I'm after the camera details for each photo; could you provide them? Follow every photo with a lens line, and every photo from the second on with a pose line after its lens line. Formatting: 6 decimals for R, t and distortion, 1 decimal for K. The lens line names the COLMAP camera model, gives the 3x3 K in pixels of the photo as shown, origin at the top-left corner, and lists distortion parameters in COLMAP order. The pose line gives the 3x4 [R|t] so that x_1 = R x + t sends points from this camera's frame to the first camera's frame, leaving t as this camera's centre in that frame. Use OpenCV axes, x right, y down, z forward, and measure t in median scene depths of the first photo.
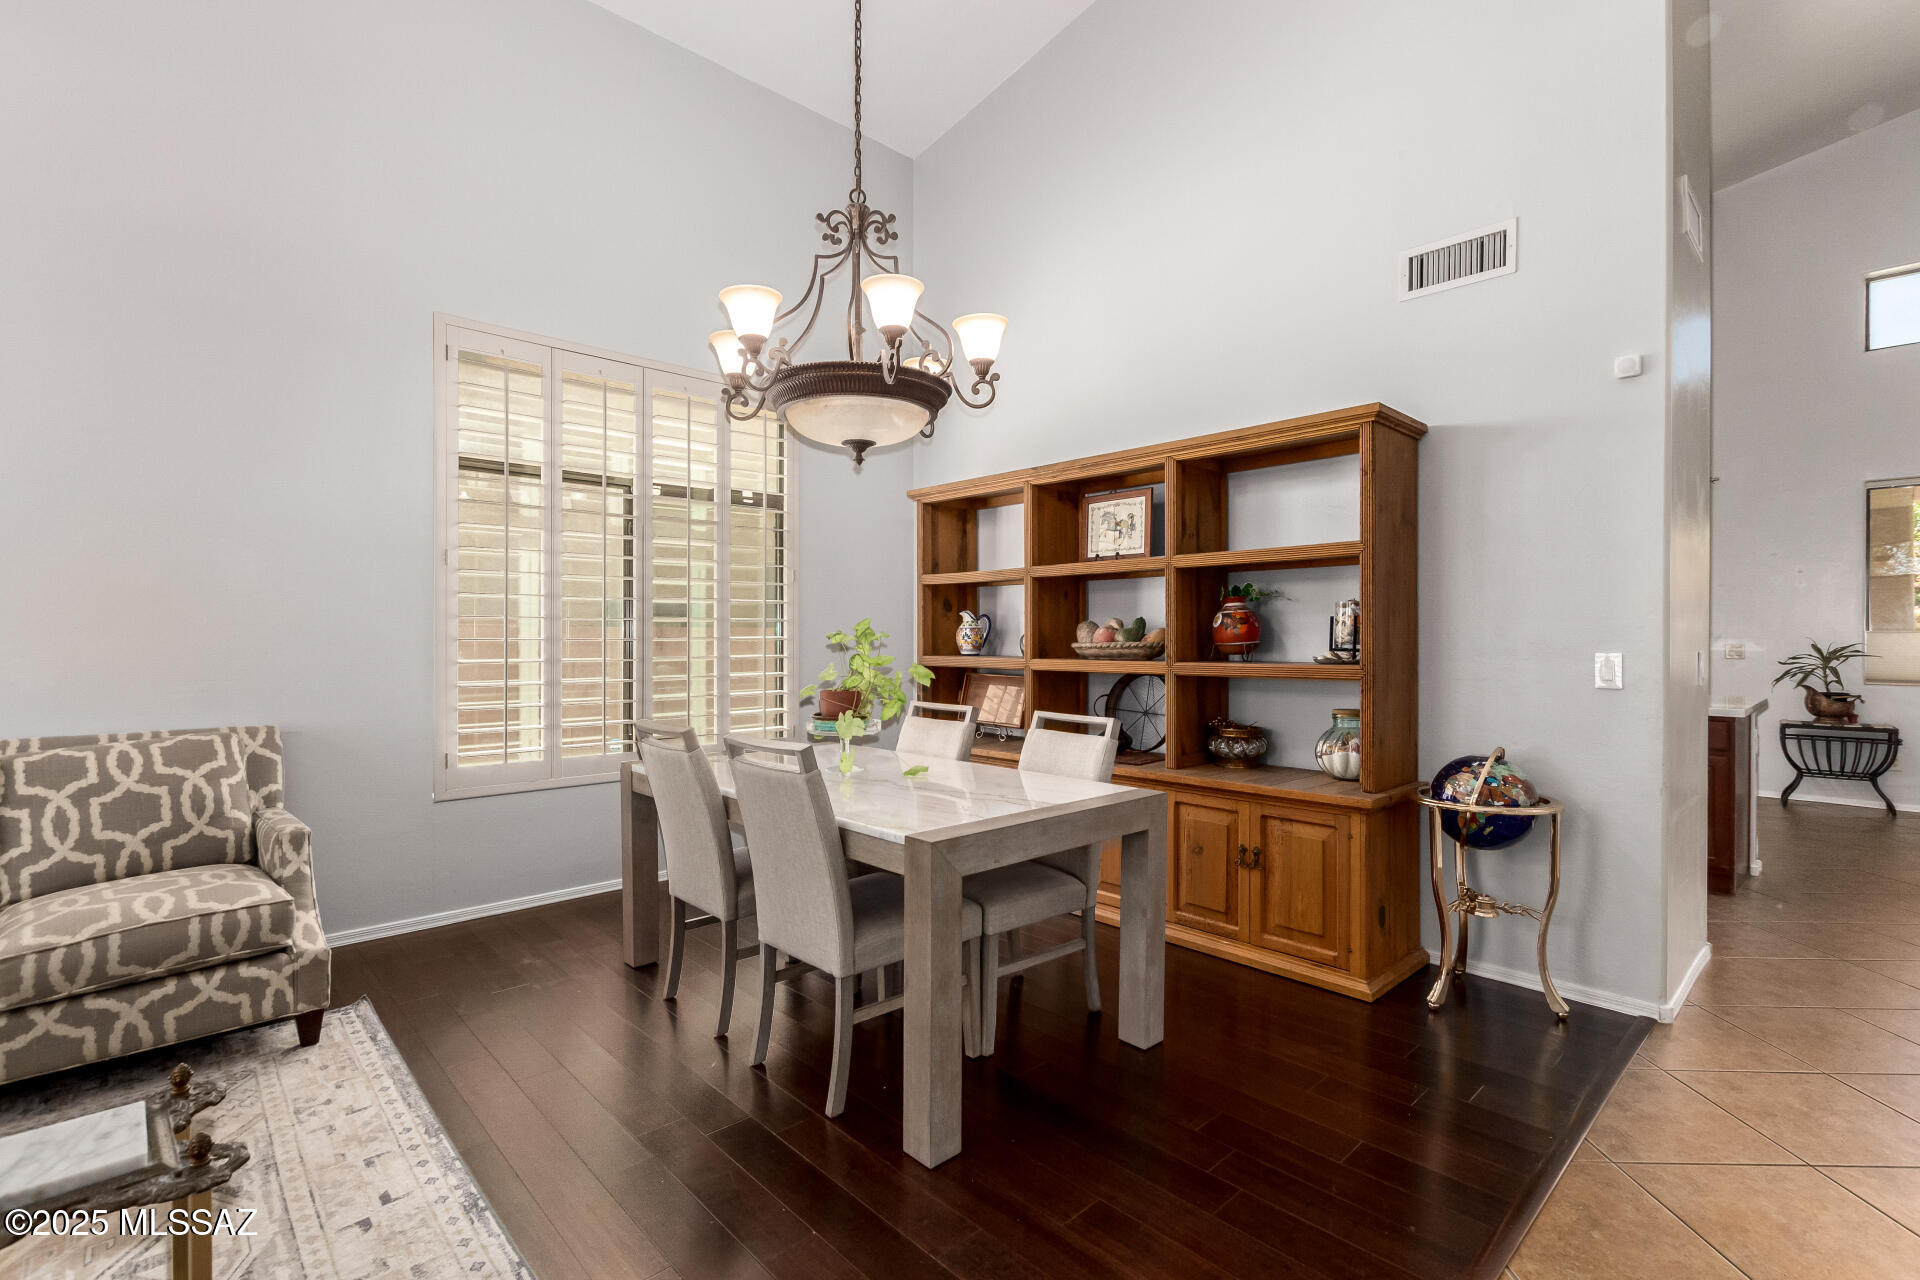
lens RADIAL K [[880.4, 0, 987.1], [0, 880.4, 634.6], [0, 0, 1]] dist [0.002506, -0.003094]
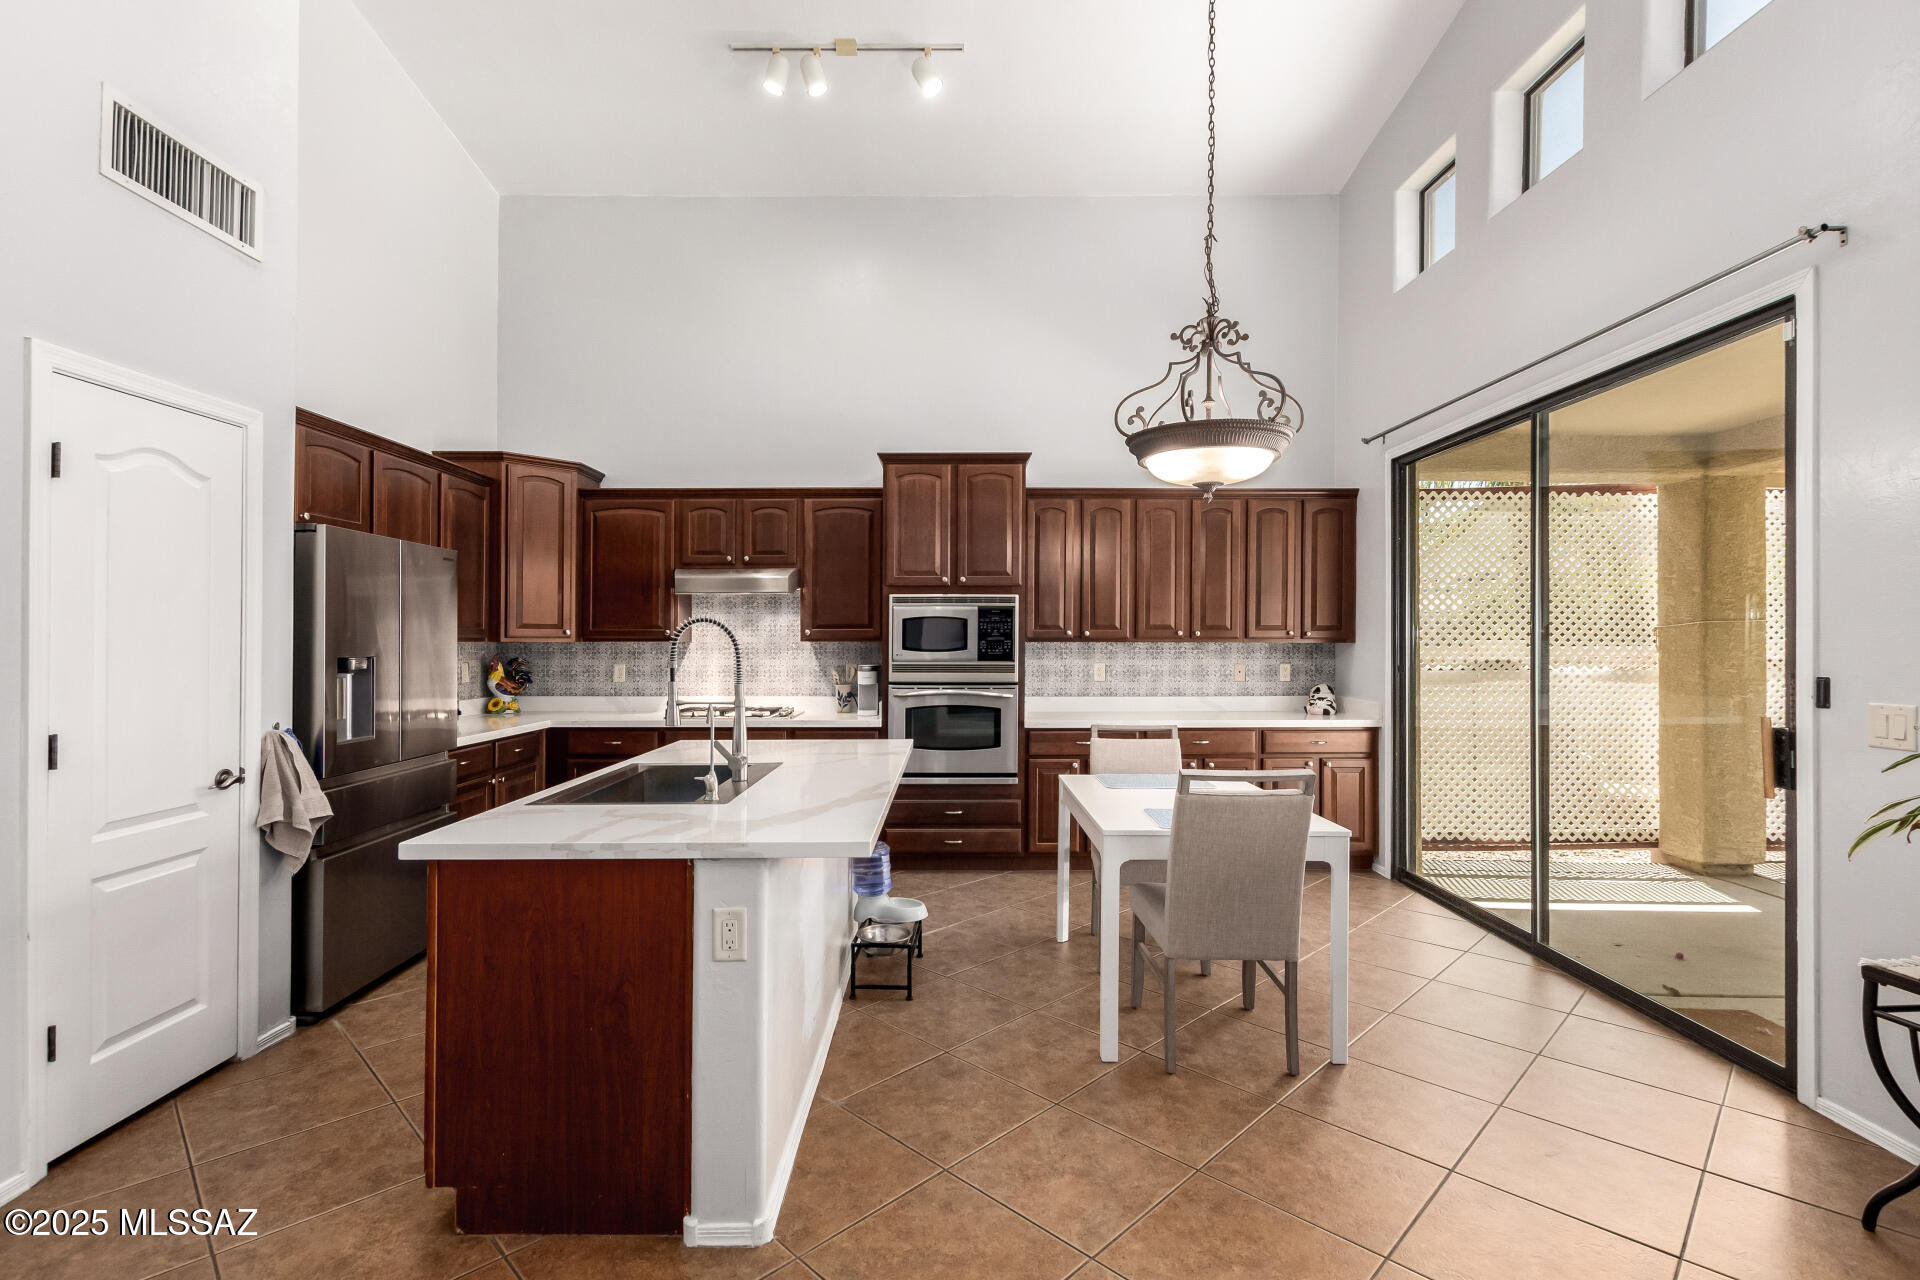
lens RADIAL K [[880.4, 0, 952.4], [0, 880.4, 641.7], [0, 0, 1]] dist [0.002506, -0.003094]
pose [[0.716349, -0.000792, -0.697741, 1.453918], [0.003026, 0.999993, 0.001972, -0.025895], [0.697735, -0.003524, 0.716347, 0.892992]]
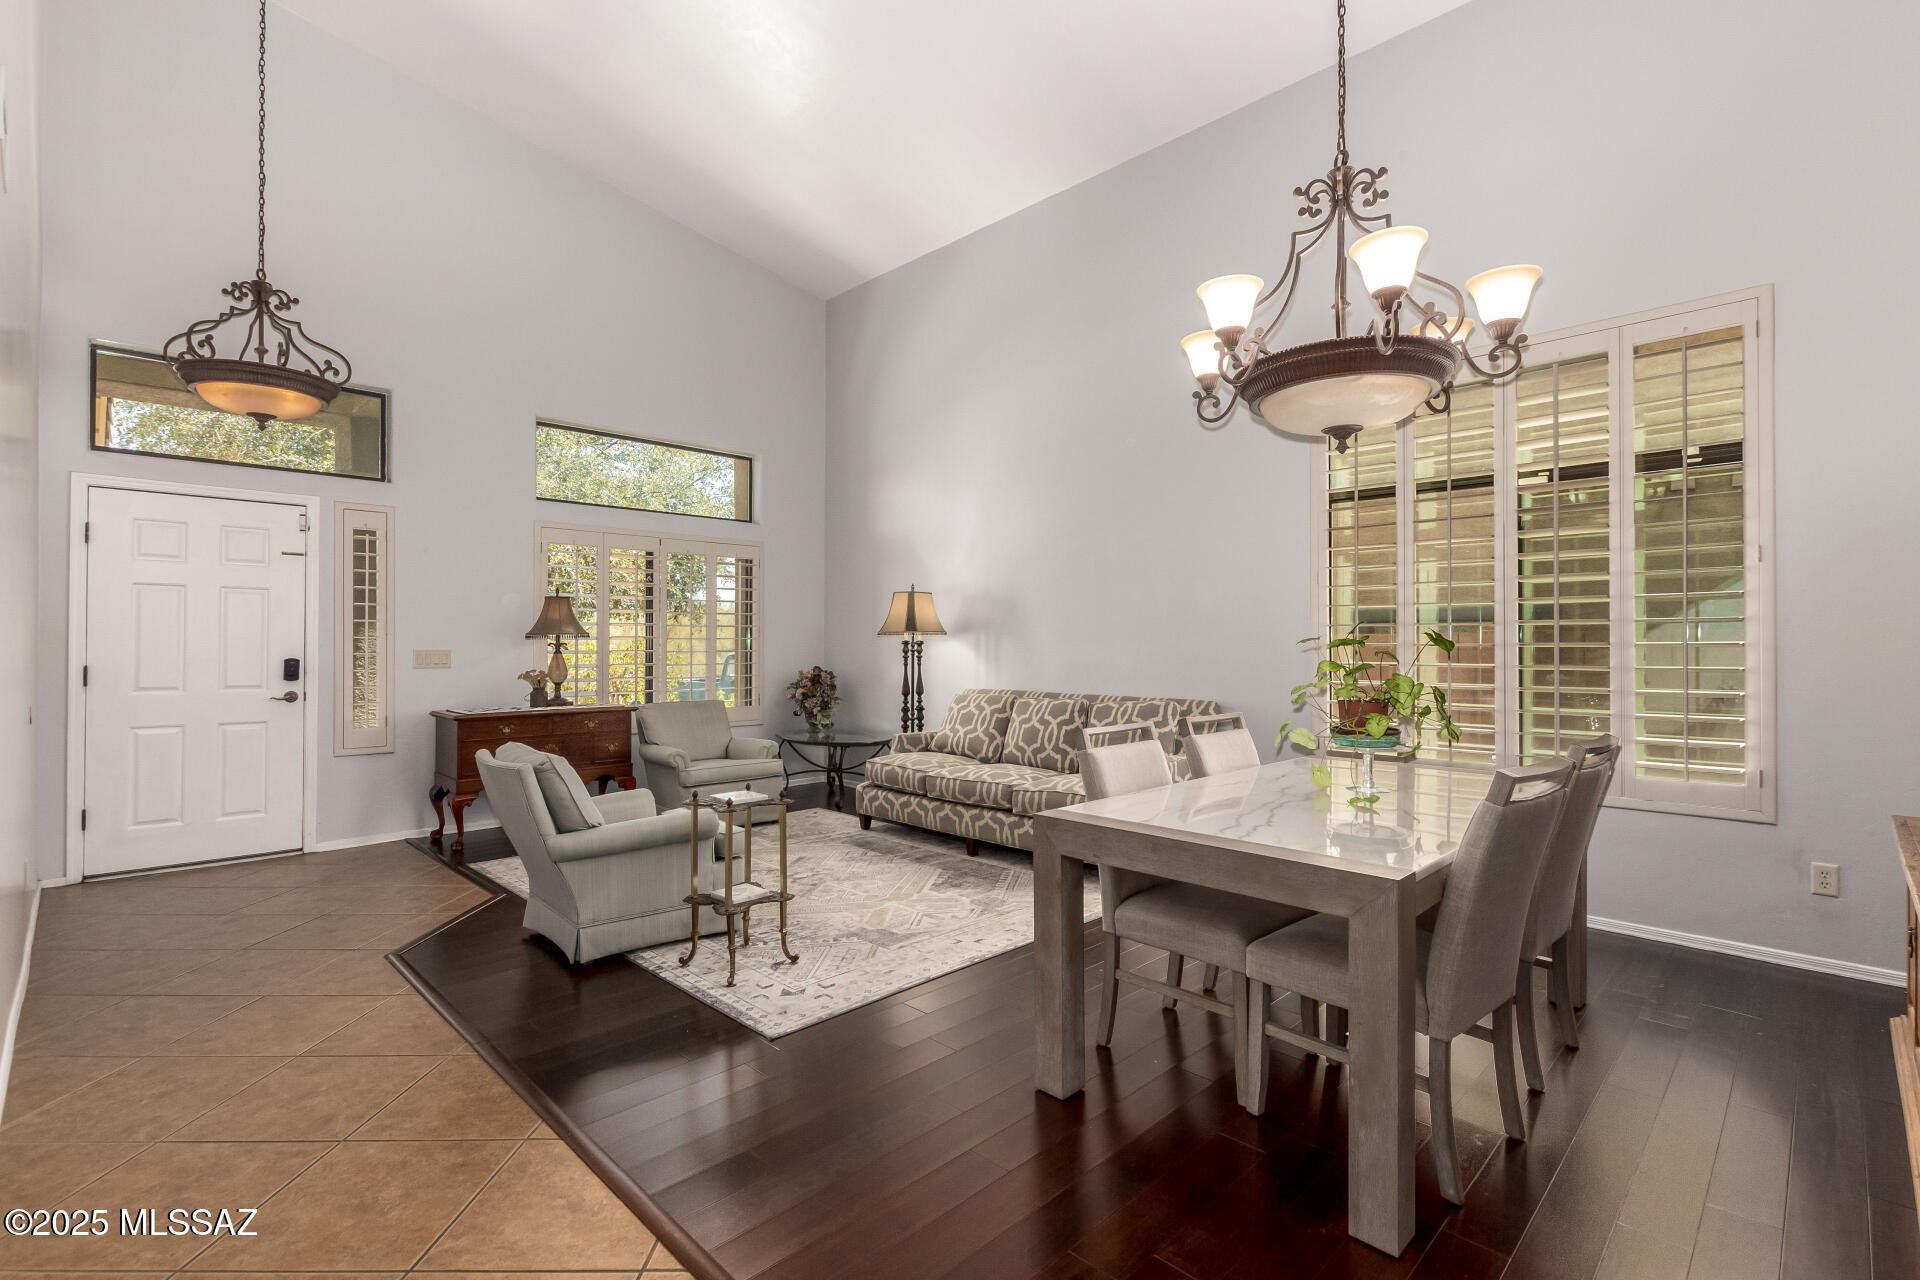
lens RADIAL K [[880.4, 0, 962.1], [0, 880.4, 631.6], [0, 0, 1]] dist [0.002506, -0.003094]
pose [[0.014118, -0.008483, -0.999864, 0.554856], [0.003297, 0.999959, -0.008438, -0.005302], [0.999895, -0.003178, 0.014145, 0.424533]]
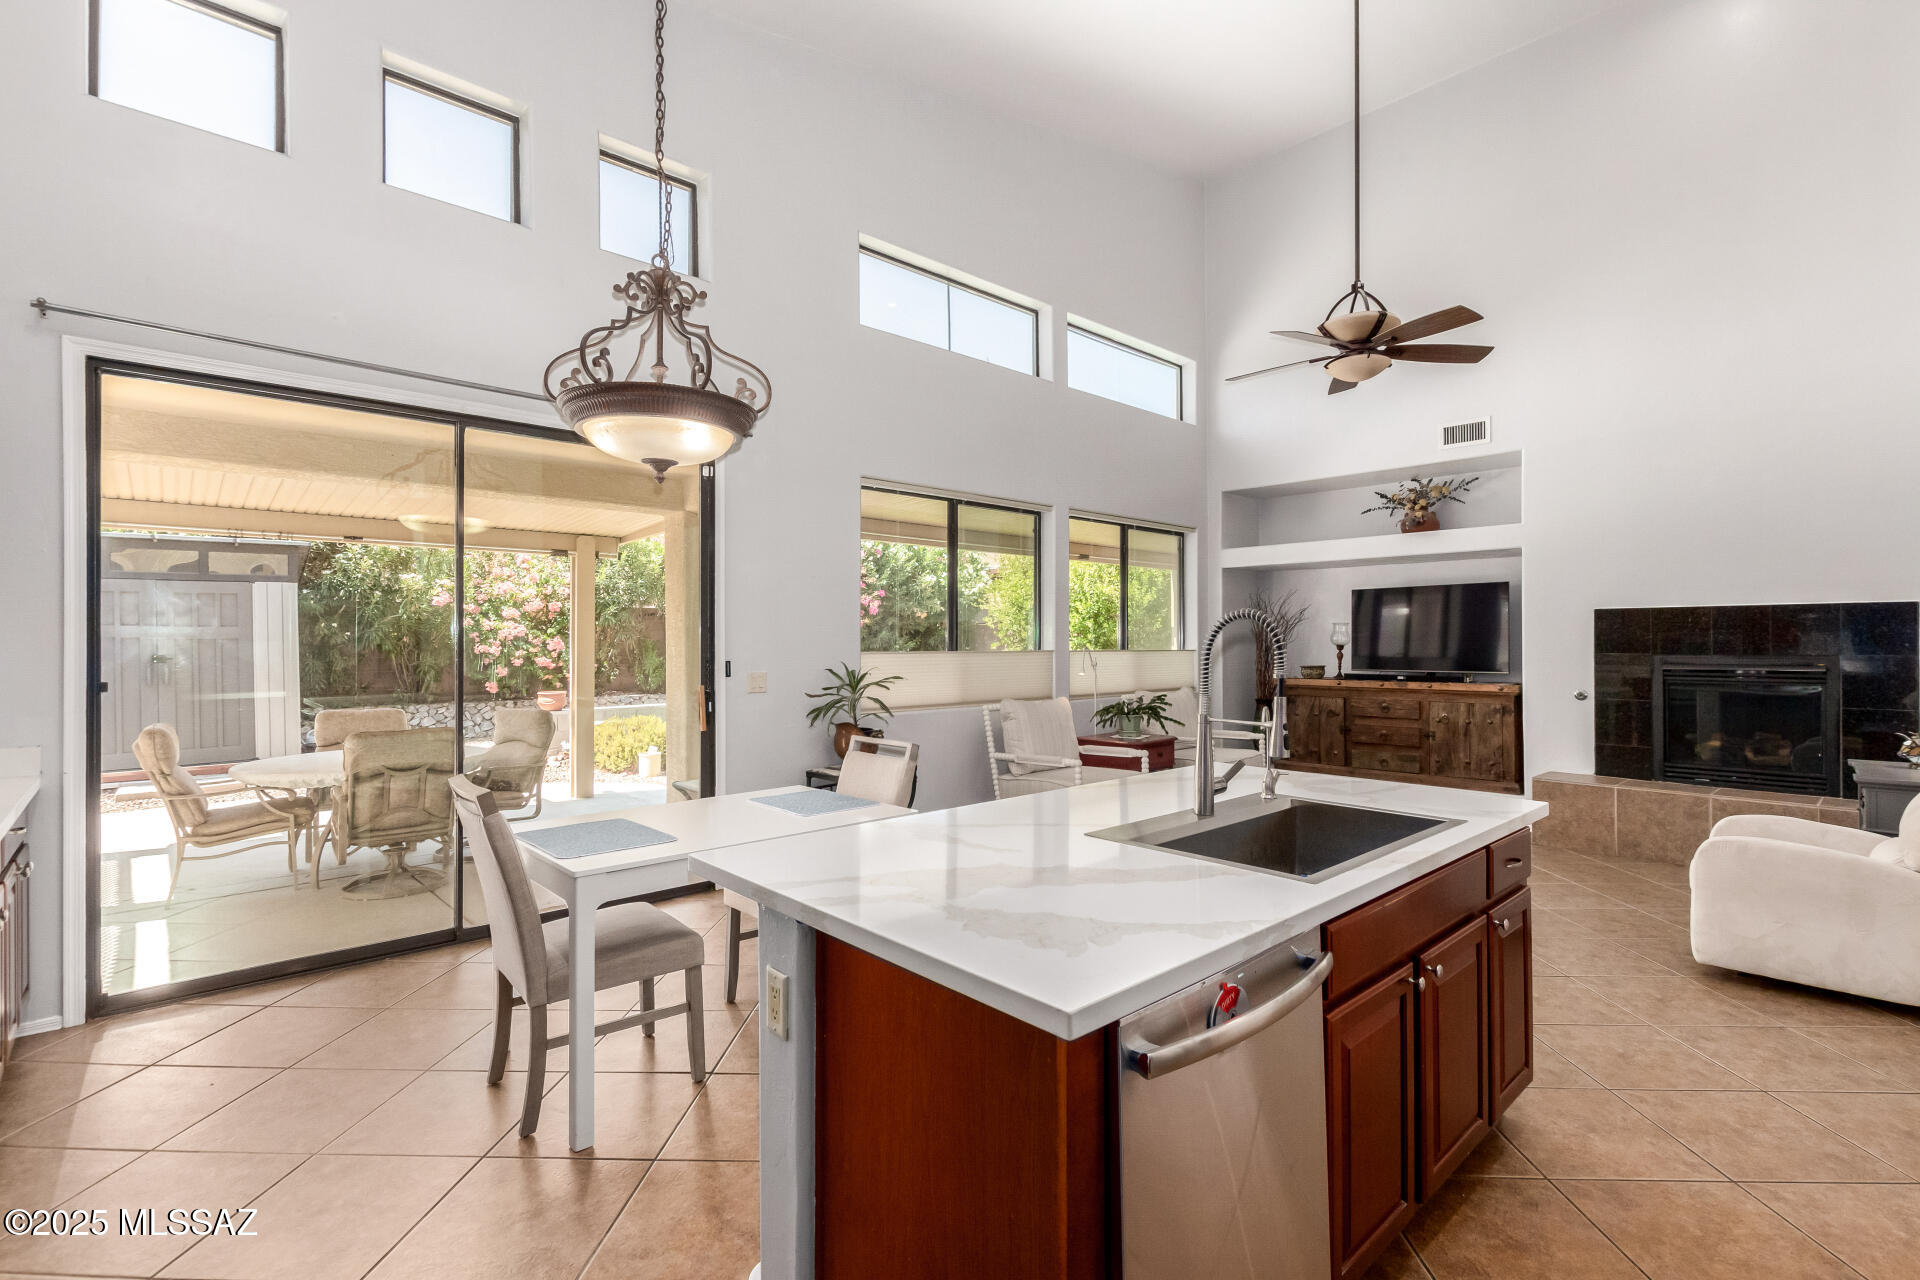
lens RADIAL K [[880.4, 0, 964.5], [0, 880.4, 634.9], [0, 0, 1]] dist [0.002506, -0.003094]
pose [[0.023569, 0.004356, 0.999713, 0.248490], [-0.000119, 0.999991, -0.004354, -0.028739], [-0.999722, -0.000016, 0.023569, 1.429312]]
